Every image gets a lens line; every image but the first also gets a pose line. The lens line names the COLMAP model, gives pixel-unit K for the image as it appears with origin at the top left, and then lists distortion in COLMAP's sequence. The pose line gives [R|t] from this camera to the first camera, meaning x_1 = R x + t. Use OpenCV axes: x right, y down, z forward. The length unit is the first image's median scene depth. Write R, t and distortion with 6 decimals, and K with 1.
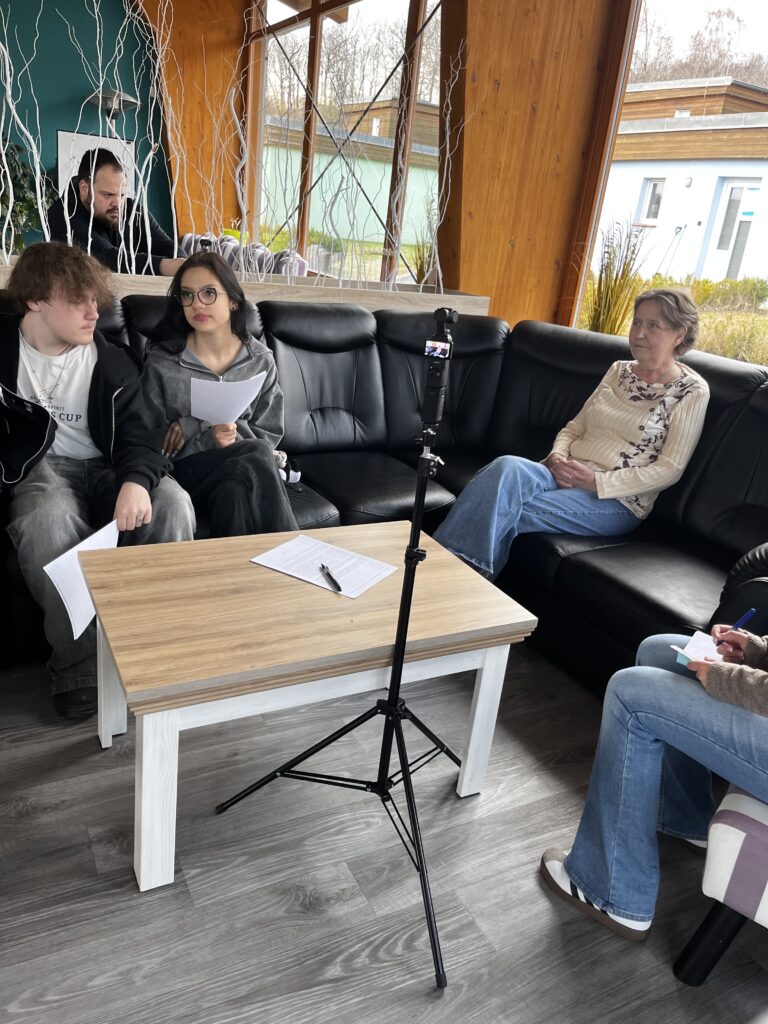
lens RADIAL K [[757.6, 0, 369.4], [0, 757.6, 508.6], [0, 0, 1]] dist [0.009166, -0.009101]
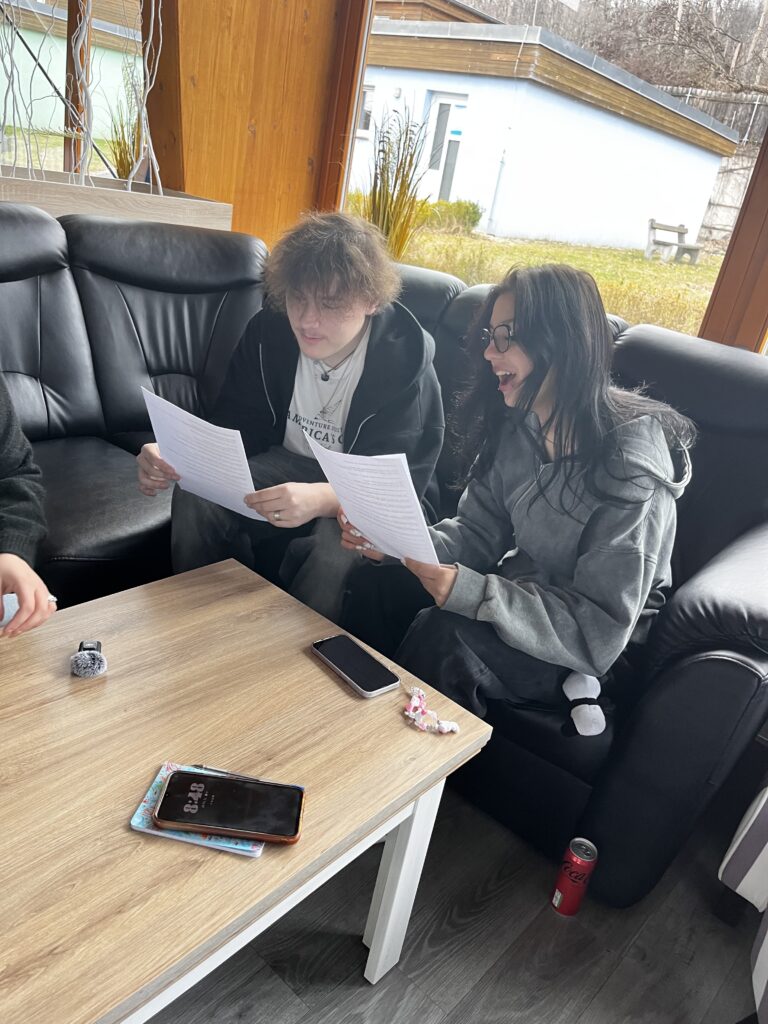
lens RADIAL K [[770.2, 0, 384.0], [0, 770.2, 512.0], [0, 0, 1]] dist [0.104836, -0.142328]
pose [[0.929354, -0.090693, 0.357878, 0.000610], [0.055360, 0.992631, 0.107789, -0.055844], [-0.365017, -0.080362, 0.927526, 0.215498]]
